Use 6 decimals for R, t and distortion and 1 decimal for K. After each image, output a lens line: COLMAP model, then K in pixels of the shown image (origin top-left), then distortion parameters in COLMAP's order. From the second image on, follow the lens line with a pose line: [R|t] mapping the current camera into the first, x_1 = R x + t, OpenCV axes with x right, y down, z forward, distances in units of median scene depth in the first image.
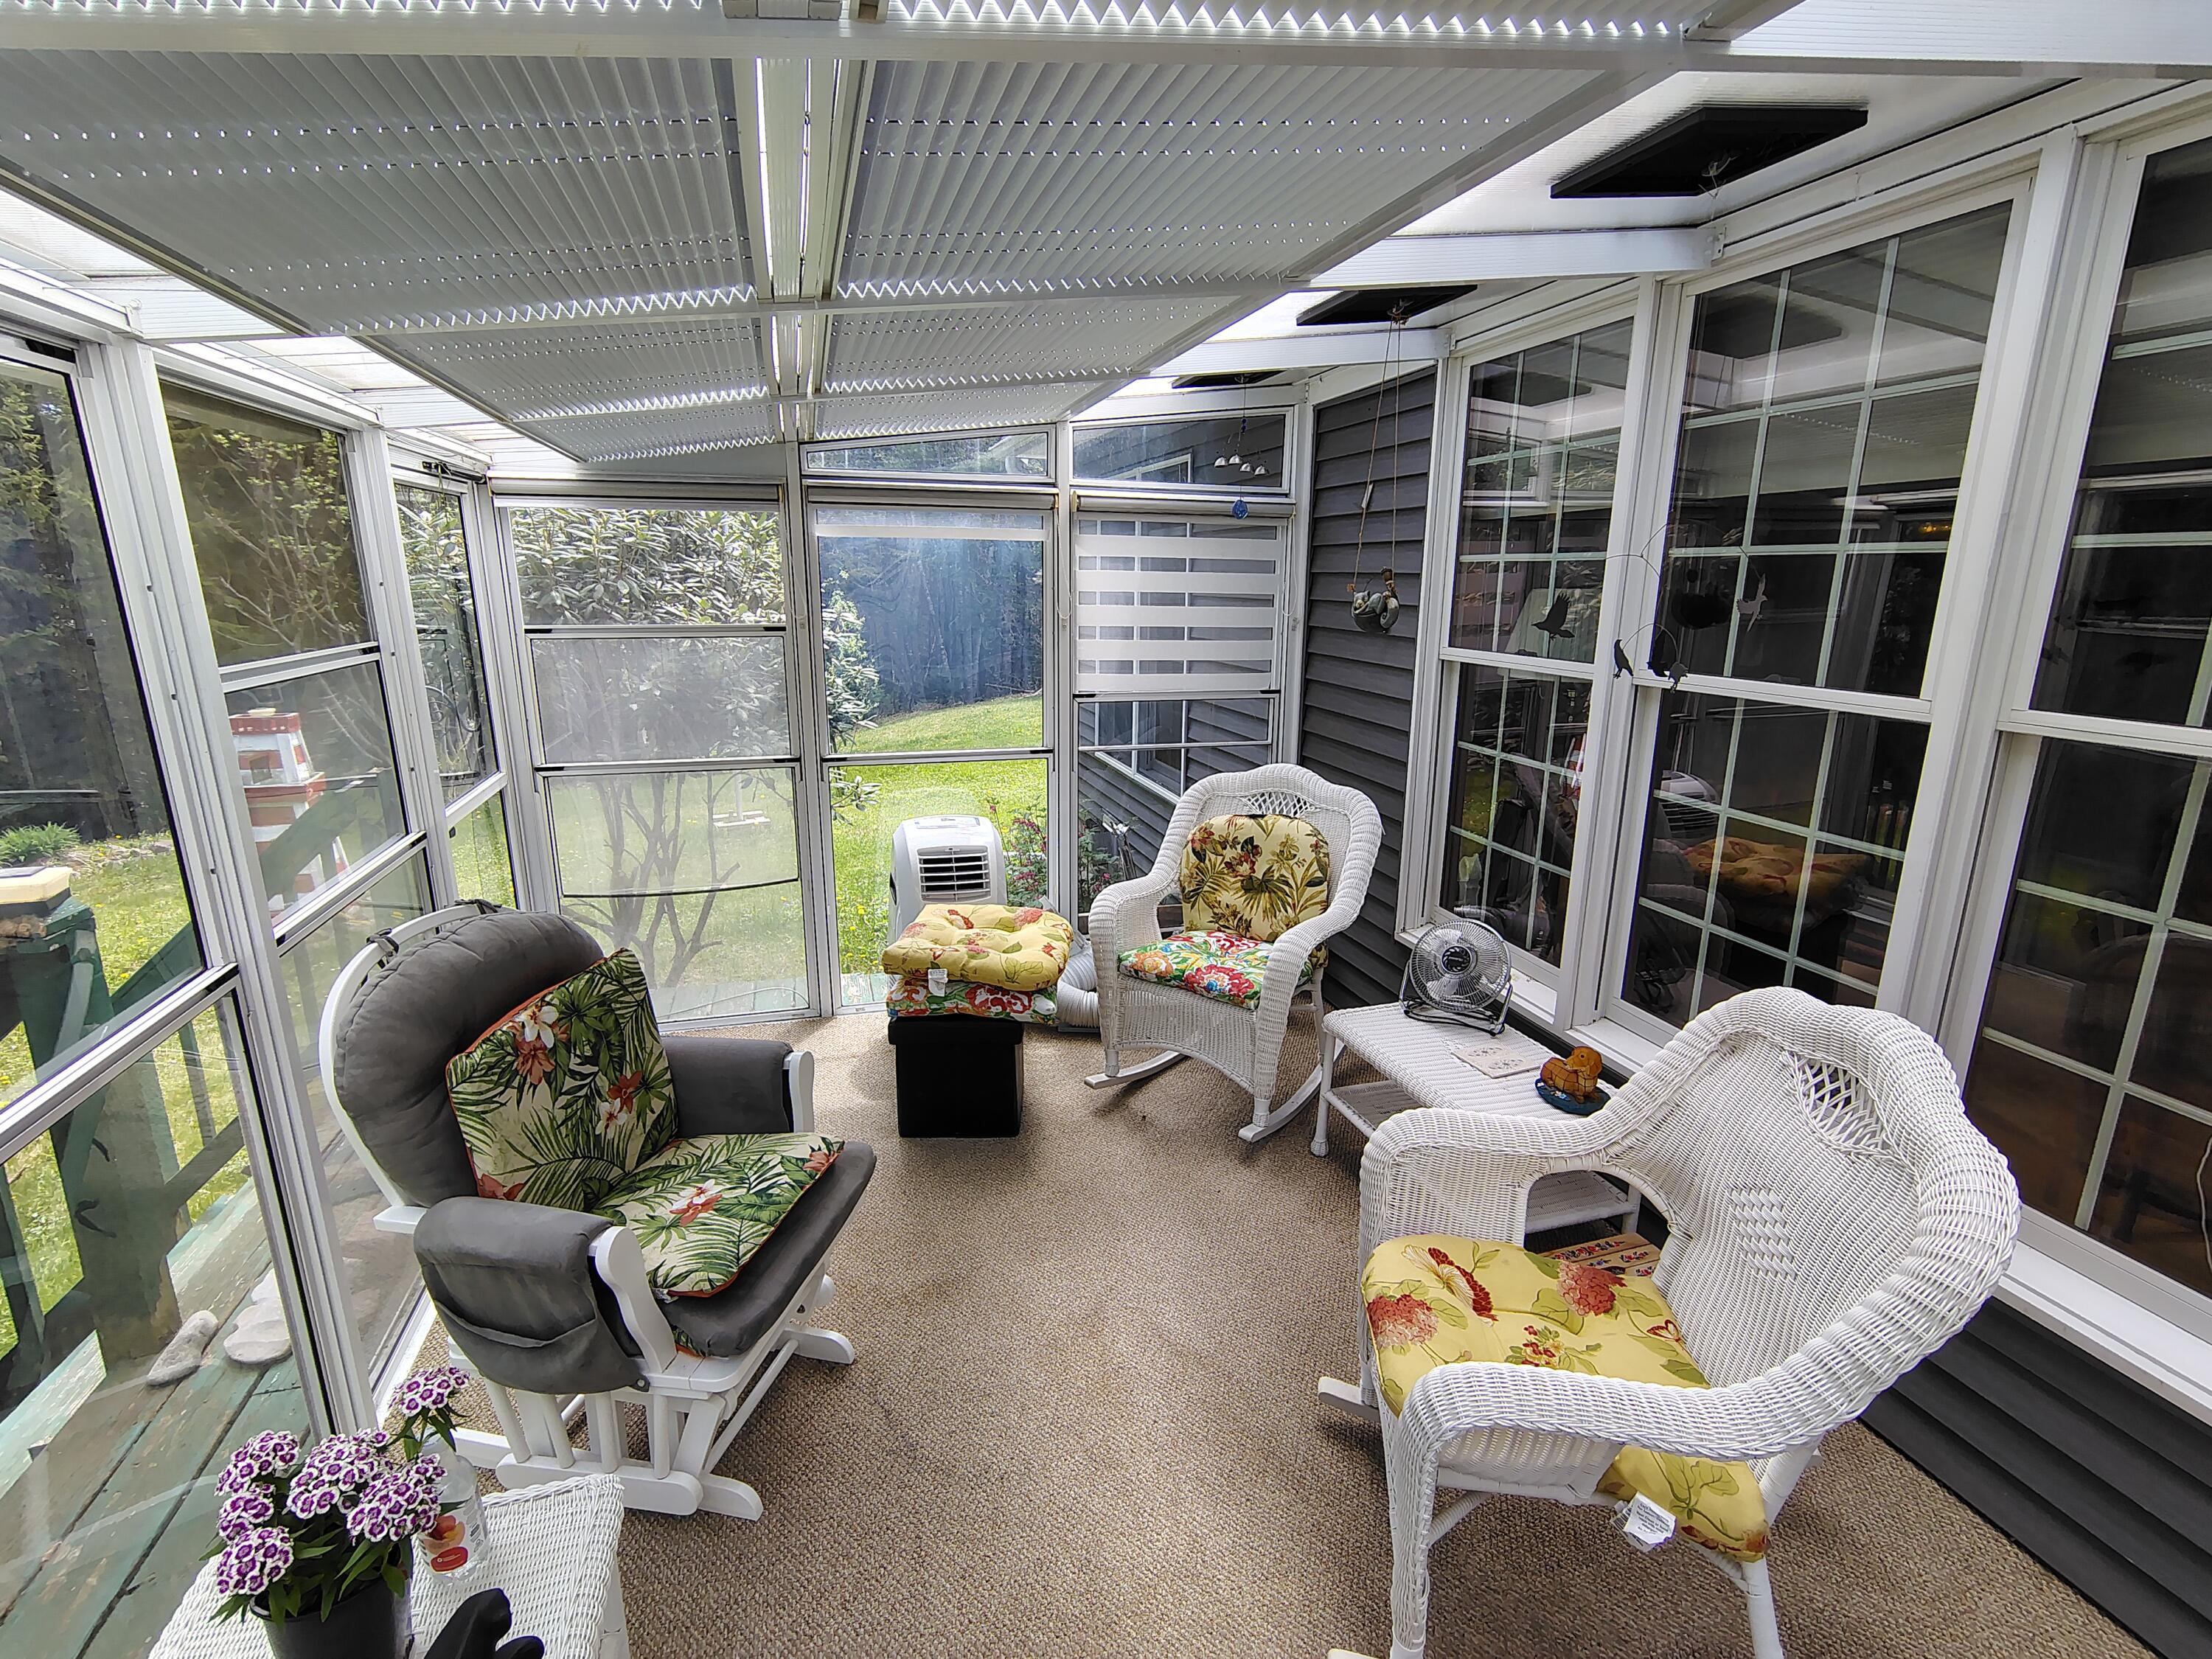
lens RADIAL K [[1047.4, 0, 1106.0], [0, 1047.4, 829.5], [0, 0, 1]] dist [-0.012739, 0.000413]
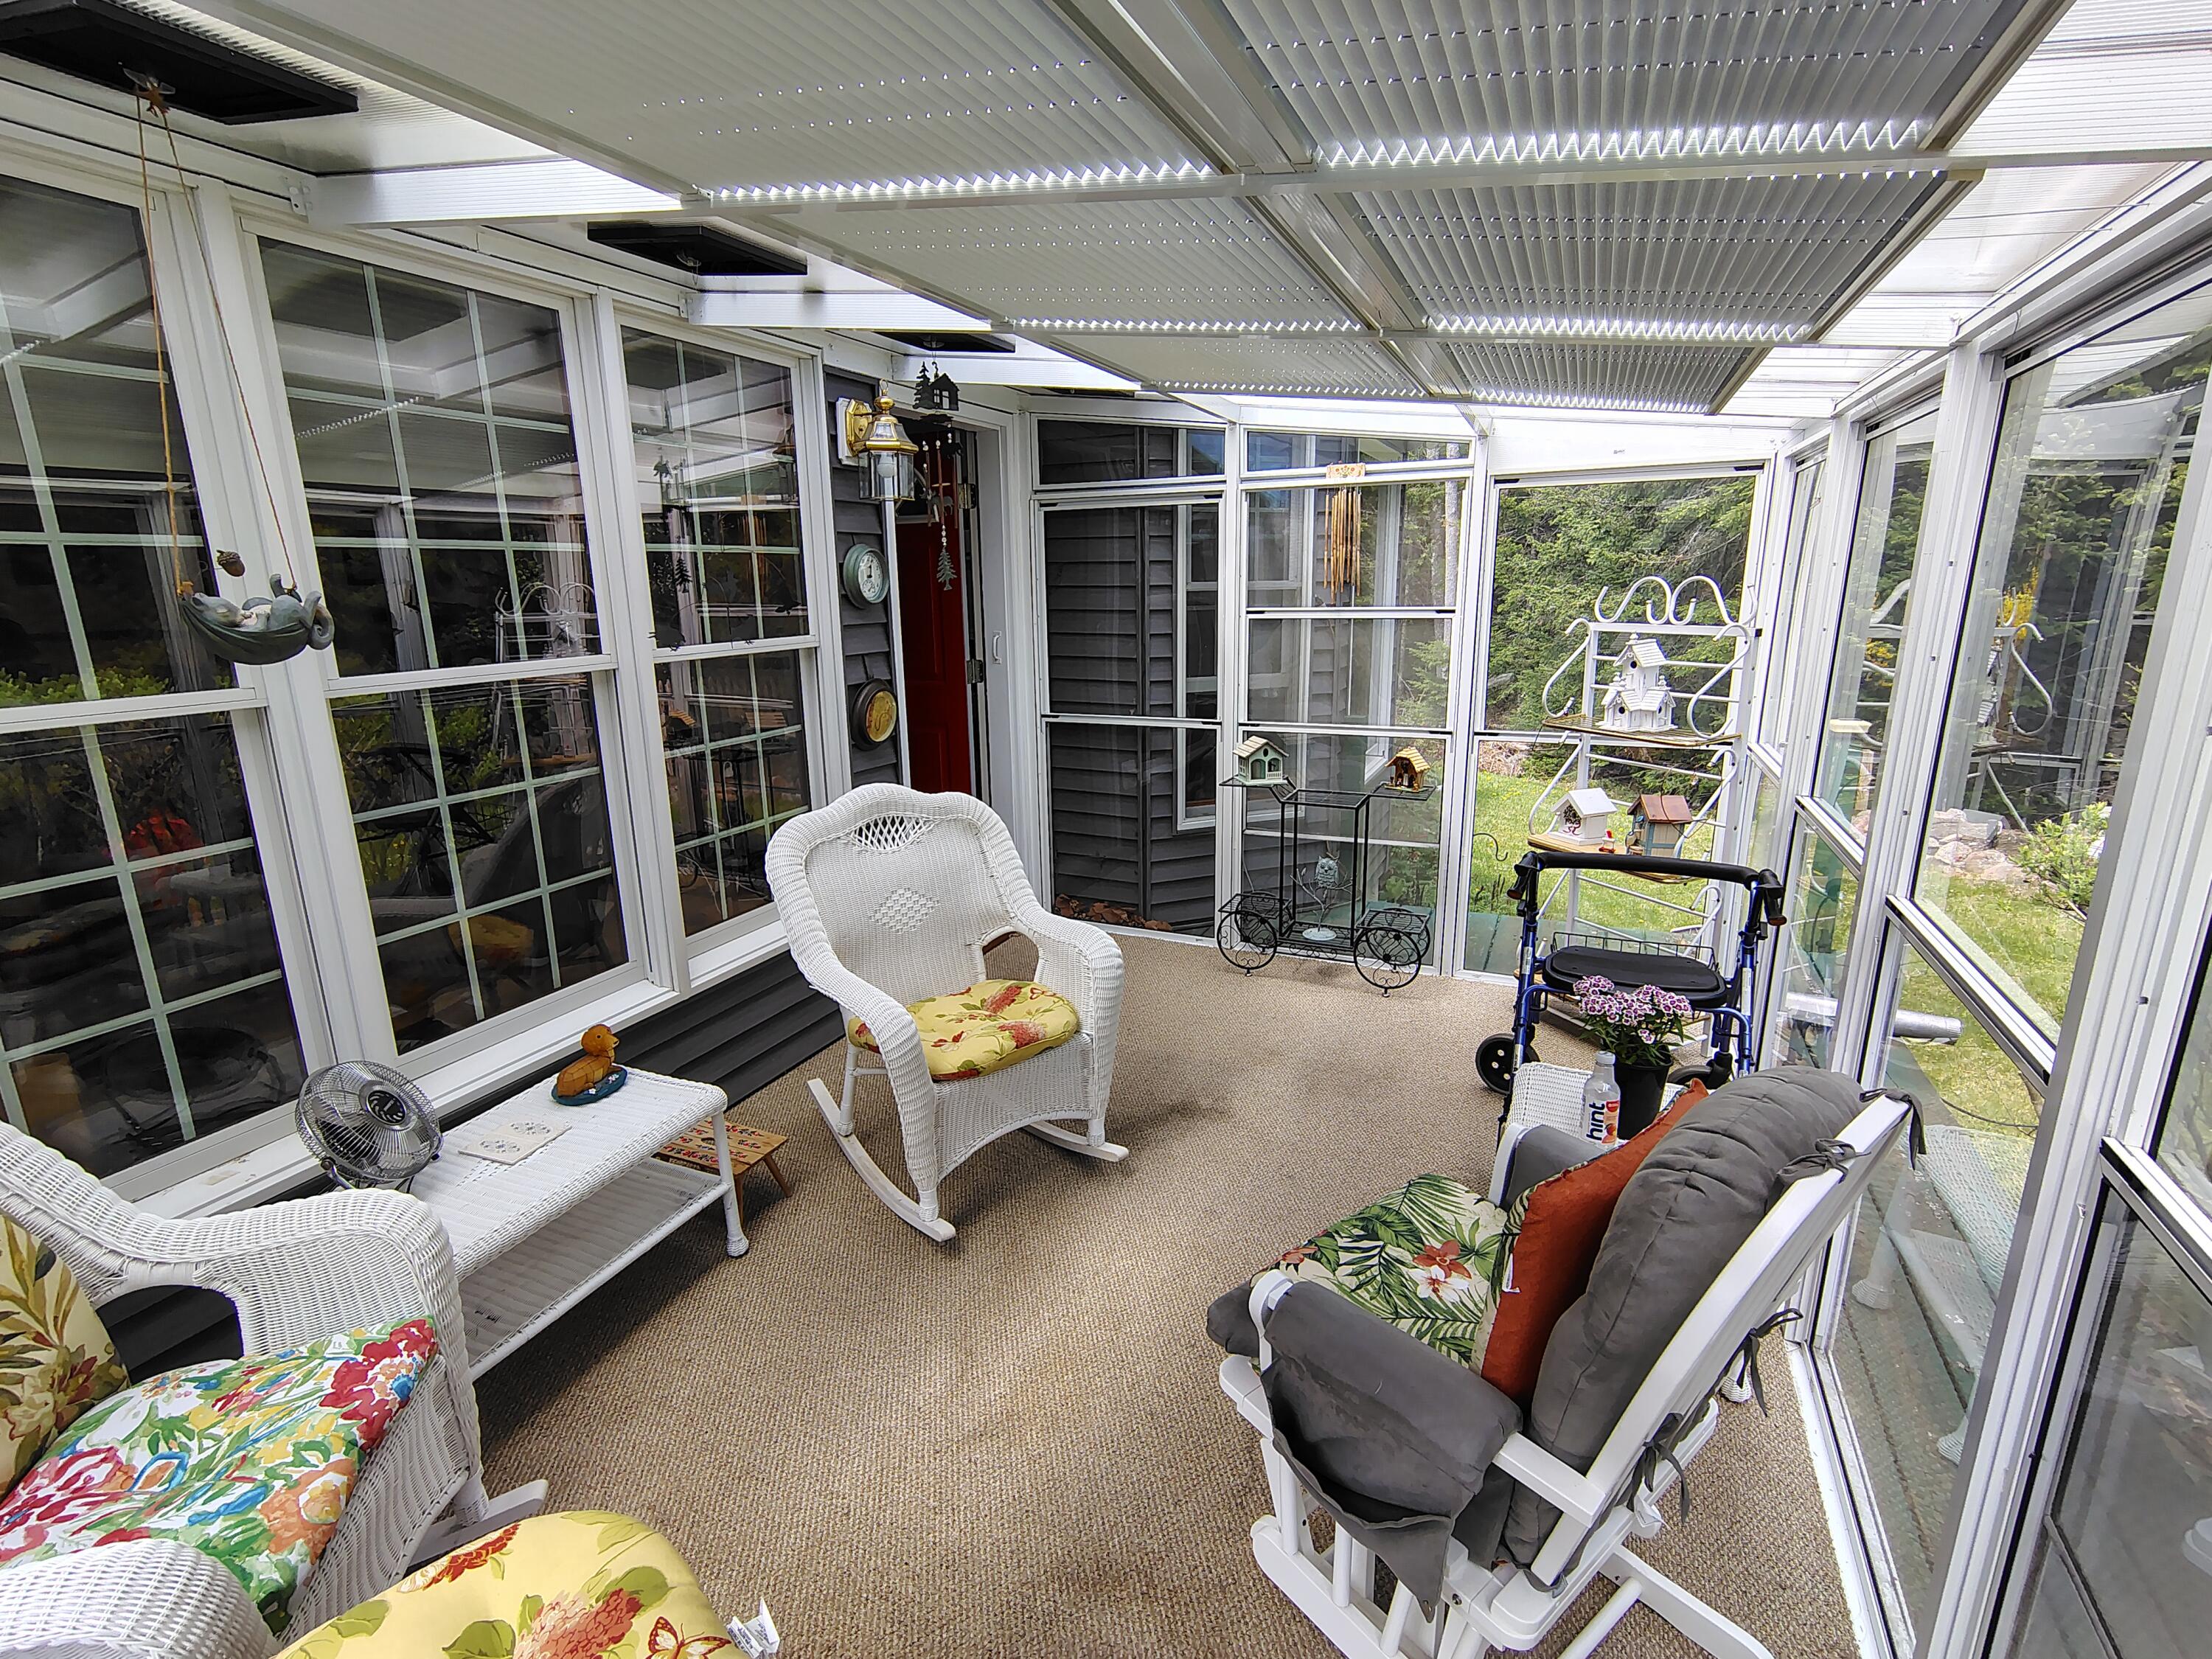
lens RADIAL K [[1029.5, 0, 1106.0], [0, 1029.5, 829.5], [0, 0, 1]] dist [-0.003915, 0.000442]
pose [[-0.753851, -0.154816, 0.638546, -0.661195], [0.165314, 0.895889, 0.412375, -0.369295], [-0.635909, 0.416430, -0.649774, 1.554621]]
